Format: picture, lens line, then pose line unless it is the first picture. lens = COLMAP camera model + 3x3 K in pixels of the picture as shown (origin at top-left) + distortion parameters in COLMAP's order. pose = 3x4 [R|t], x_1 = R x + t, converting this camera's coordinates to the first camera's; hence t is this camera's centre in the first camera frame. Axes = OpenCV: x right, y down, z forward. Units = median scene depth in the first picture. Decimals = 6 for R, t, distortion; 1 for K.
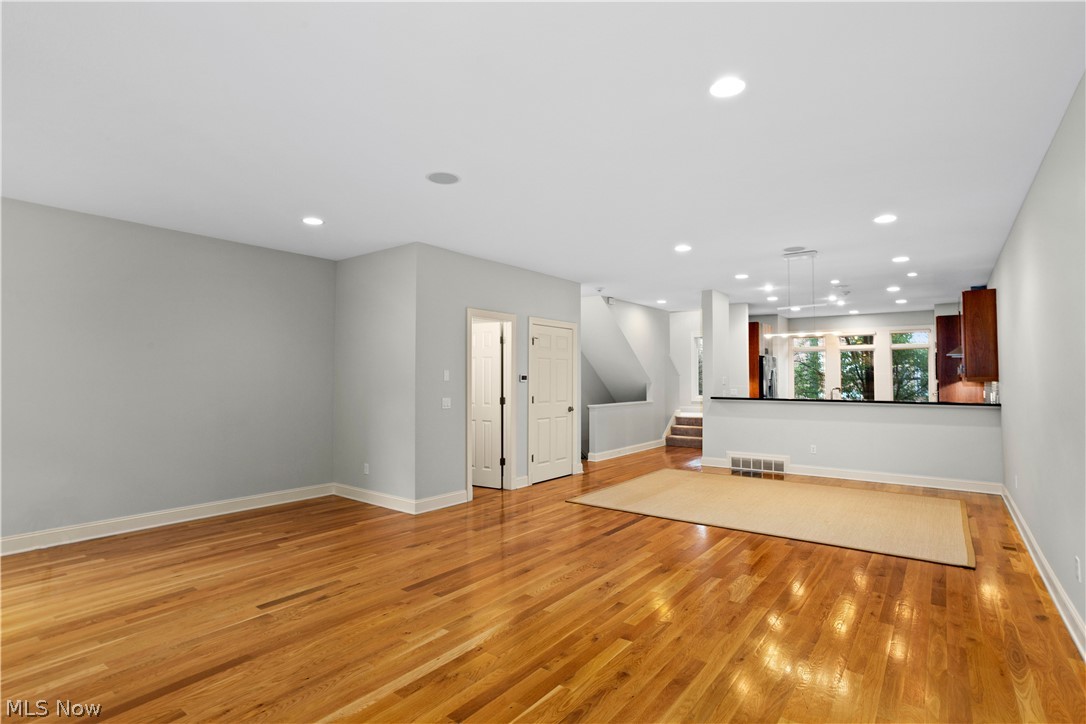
lens RADIAL K [[544.6, 0, 544.4], [0, 544.6, 361.8], [0, 0, 1]] dist [-0.023900, 0.001648]
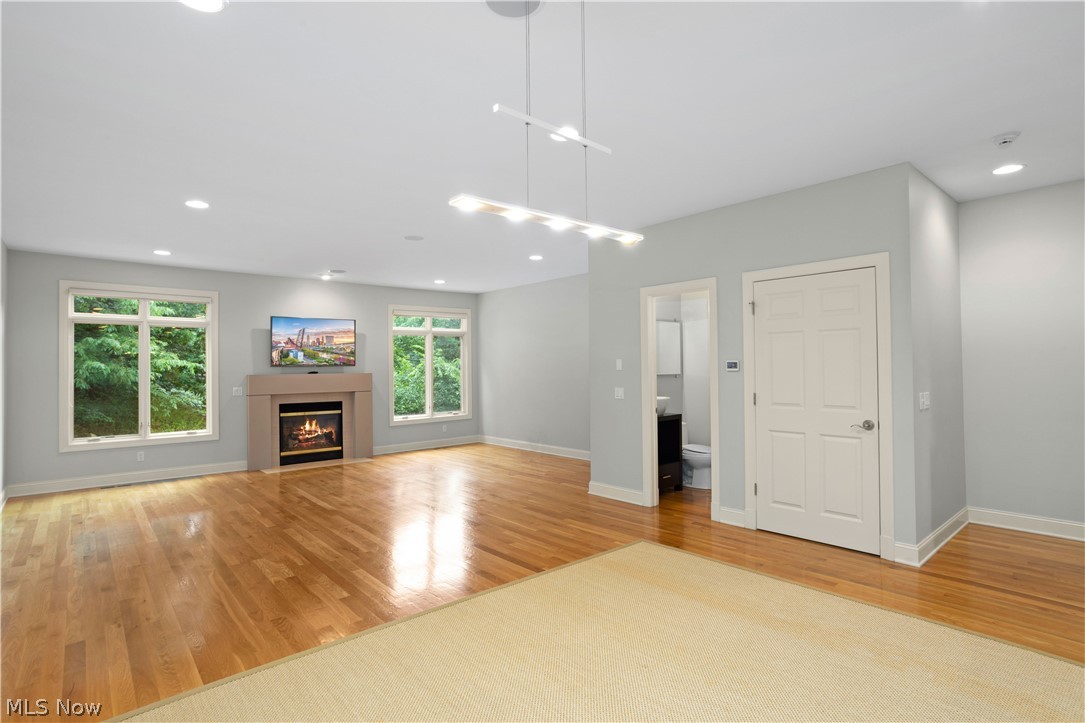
lens RADIAL K [[544.1, 0, 543.9], [0, 544.1, 359.1], [0, 0, 1]] dist [-0.023900, 0.001648]
pose [[-0.215904, -0.013419, -0.976322, 0.802103], [0.044598, 0.998726, -0.023589, 0.032805], [0.975395, -0.048635, -0.215031, 1.095191]]
